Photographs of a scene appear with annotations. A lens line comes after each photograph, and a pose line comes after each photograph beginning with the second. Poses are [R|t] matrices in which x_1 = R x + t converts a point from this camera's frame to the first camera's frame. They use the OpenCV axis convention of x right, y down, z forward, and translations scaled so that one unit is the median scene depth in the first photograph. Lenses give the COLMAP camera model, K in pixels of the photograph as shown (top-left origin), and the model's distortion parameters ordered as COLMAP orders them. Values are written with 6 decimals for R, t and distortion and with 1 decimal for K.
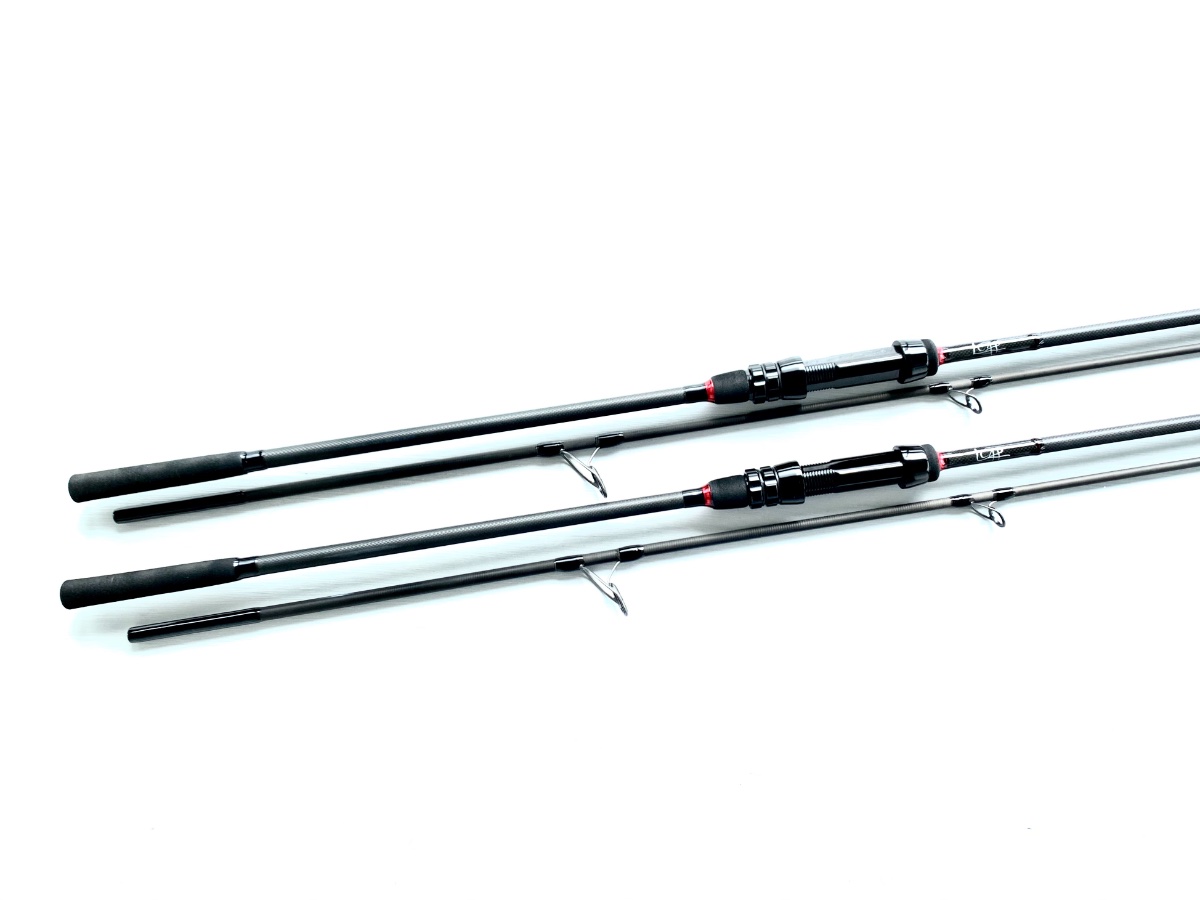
lens RADIAL K [[891.8, 0, 621.5], [0, 891.8, 449.9], [0, 0, 1]] dist [0.002921, -0.000858]
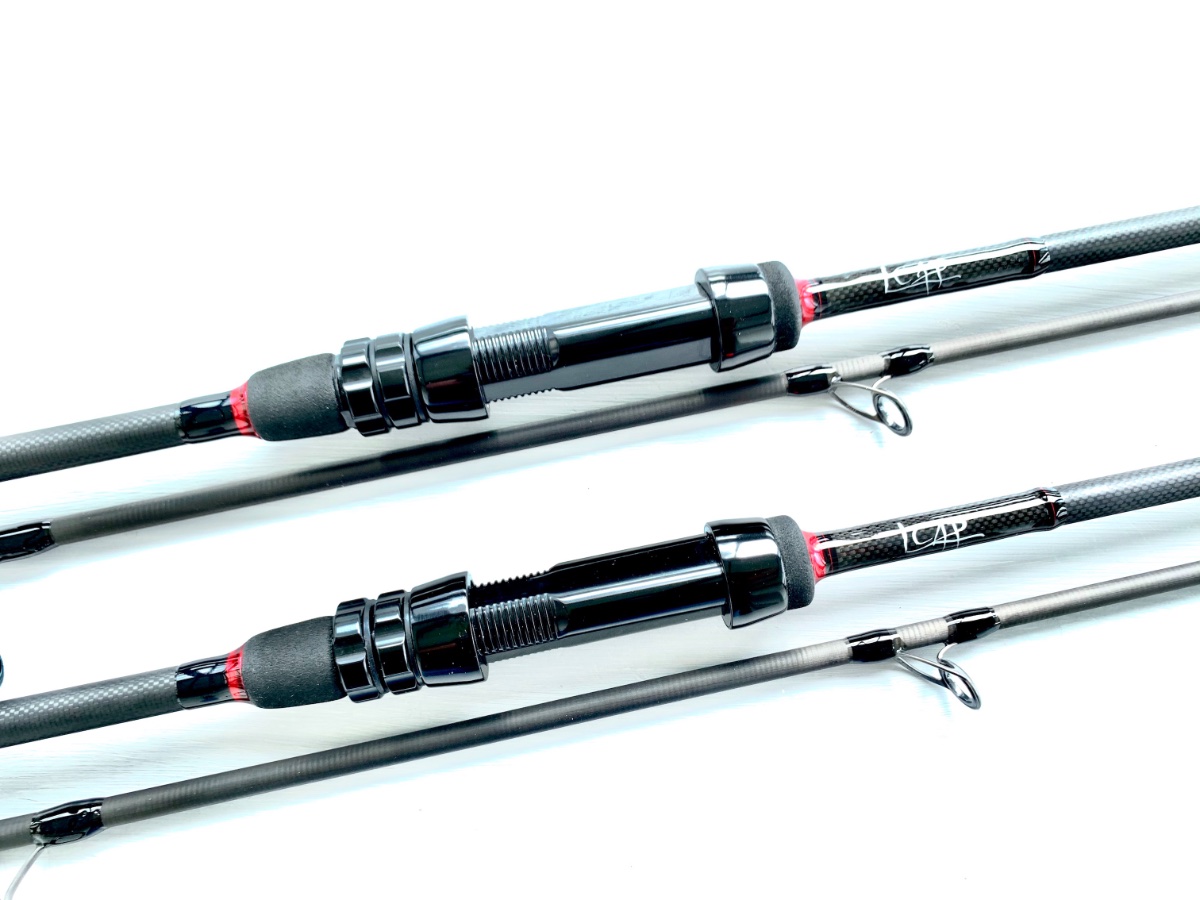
lens RADIAL K [[905.5, 0, 600.0], [0, 905.5, 450.0], [0, 0, 1]] dist [0.038675, -0.002168]
pose [[0.997682, -0.045157, 0.050916, 0.237269], [0.045296, 0.998972, -0.001581, -0.040097], [-0.050792, 0.003884, 0.998702, 0.584368]]
